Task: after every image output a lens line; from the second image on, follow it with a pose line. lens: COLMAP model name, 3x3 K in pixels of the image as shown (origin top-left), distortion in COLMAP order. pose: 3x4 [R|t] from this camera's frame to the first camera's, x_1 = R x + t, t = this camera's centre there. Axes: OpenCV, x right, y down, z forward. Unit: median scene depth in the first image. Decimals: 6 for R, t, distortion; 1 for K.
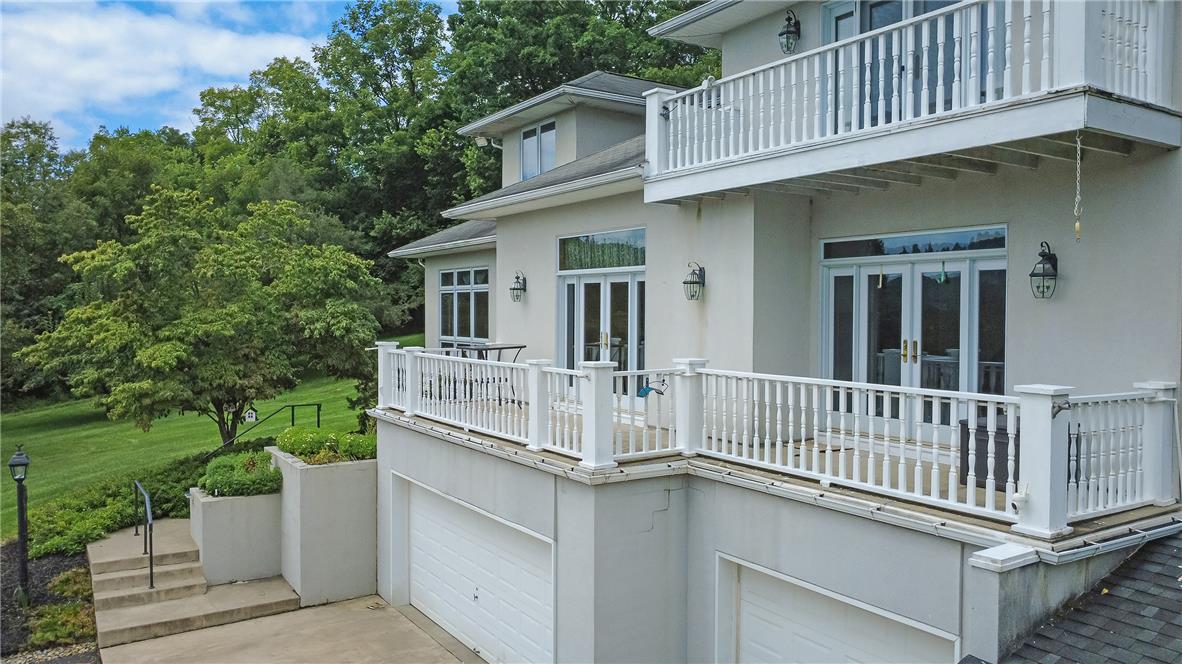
lens RADIAL K [[863.8, 0, 586.2], [0, 863.8, 331.3], [0, 0, 1]] dist [0.000508, -0.000195]
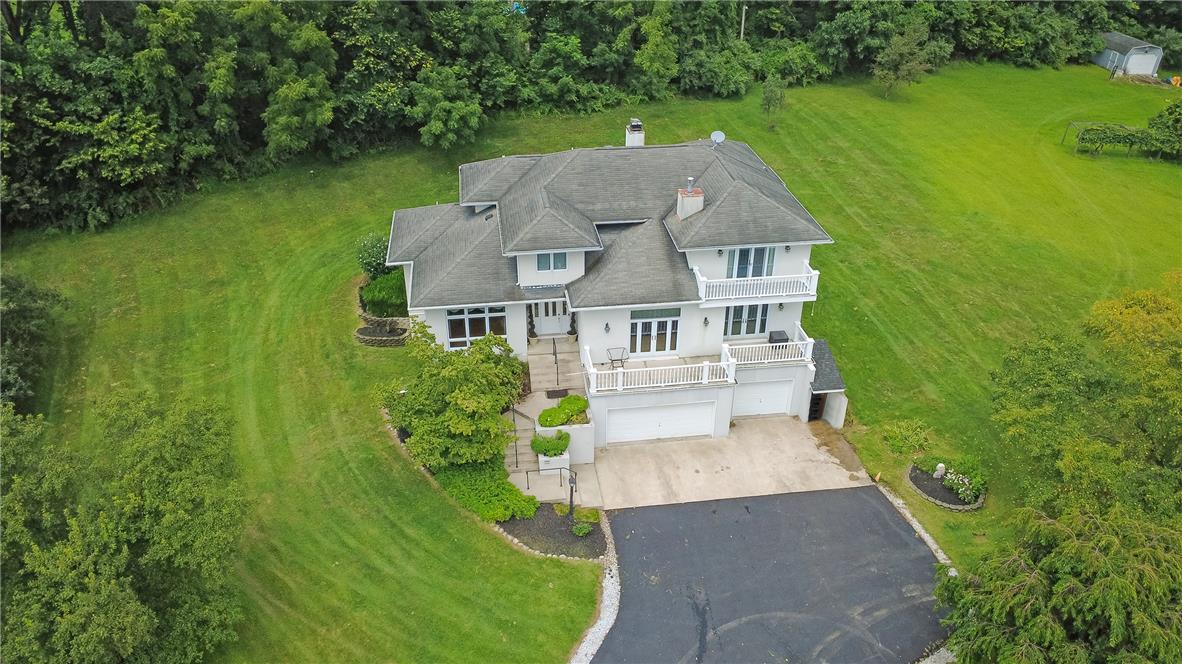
lens RADIAL K [[863.8, 0, 591.4], [0, 863.8, 334.3], [0, 0, 1]] dist [0.000508, -0.000195]
pose [[0.417044, -0.475018, 0.774876, -2.483241], [0.018658, 0.856850, 0.515228, -1.609985], [-0.908695, -0.200415, 0.366207, 0.066727]]
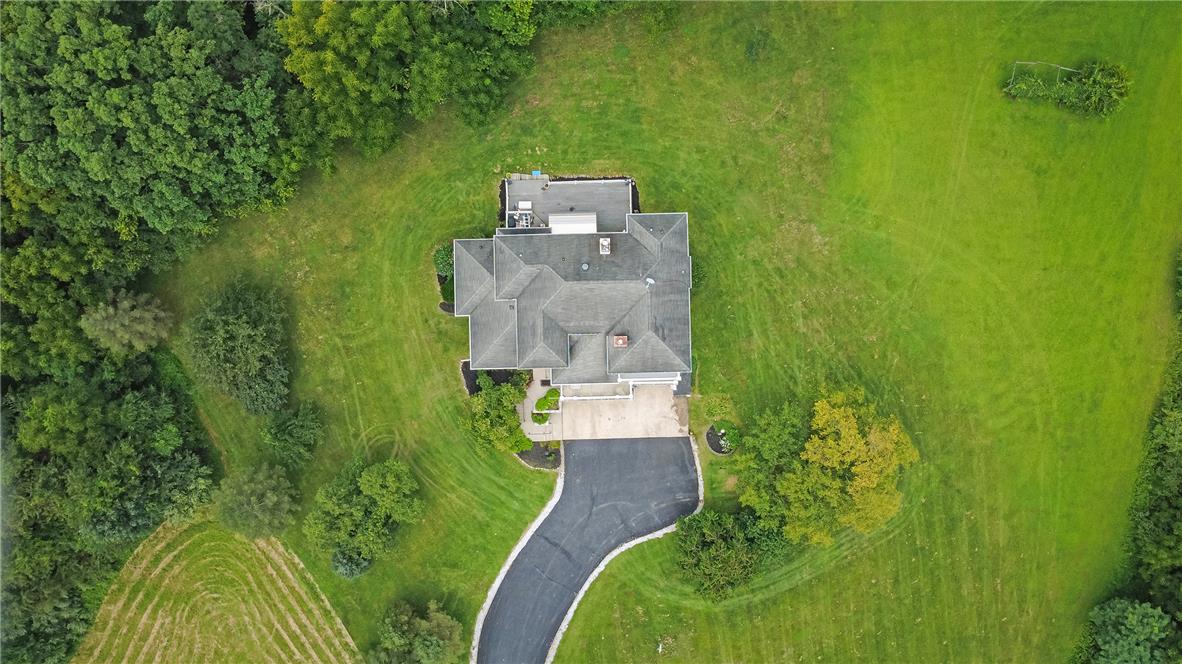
lens RADIAL K [[863.8, 0, 591.7], [0, 863.8, 326.3], [0, 0, 1]] dist [0.000508, -0.000195]
pose [[0.517114, -0.855902, 0.005002, 0.260560], [0.012198, 0.013212, 0.999838, -6.071585], [-0.855830, -0.516969, 0.017272, 1.094190]]
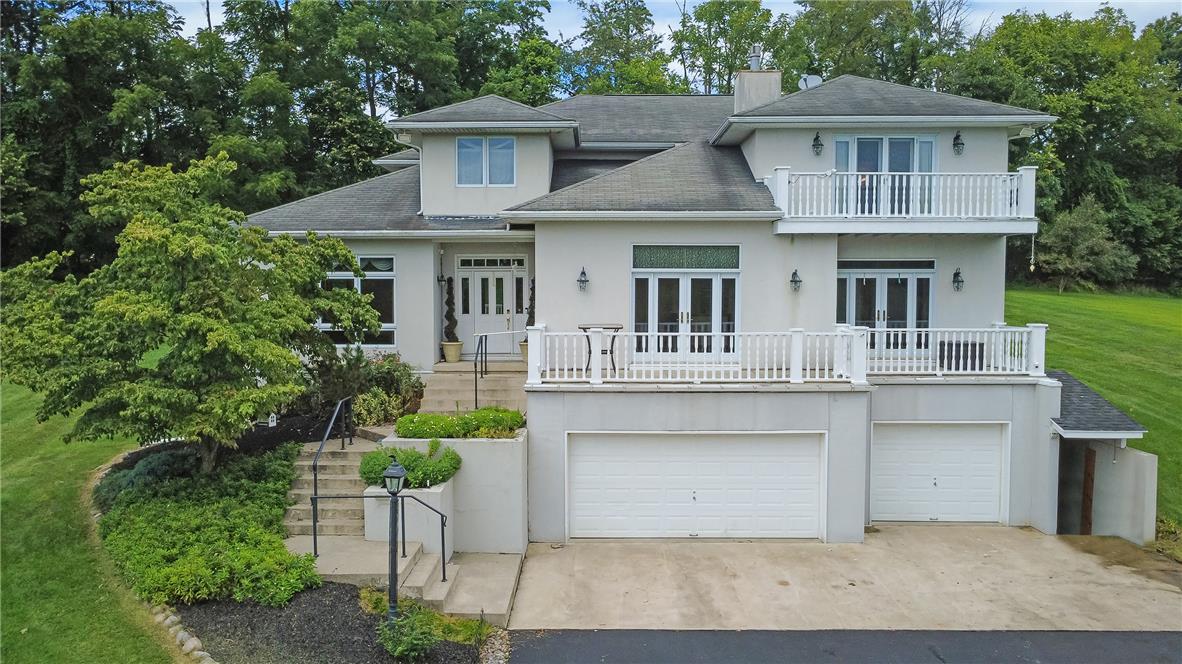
lens RADIAL K [[863.8, 0, 593.4], [0, 863.8, 332.7], [0, 0, 1]] dist [0.000508, -0.000195]
pose [[0.541441, -0.052464, 0.839100, -1.305830], [0.022974, 0.998602, 0.047613, -0.037270], [-0.840425, -0.006502, 0.541889, 0.331712]]
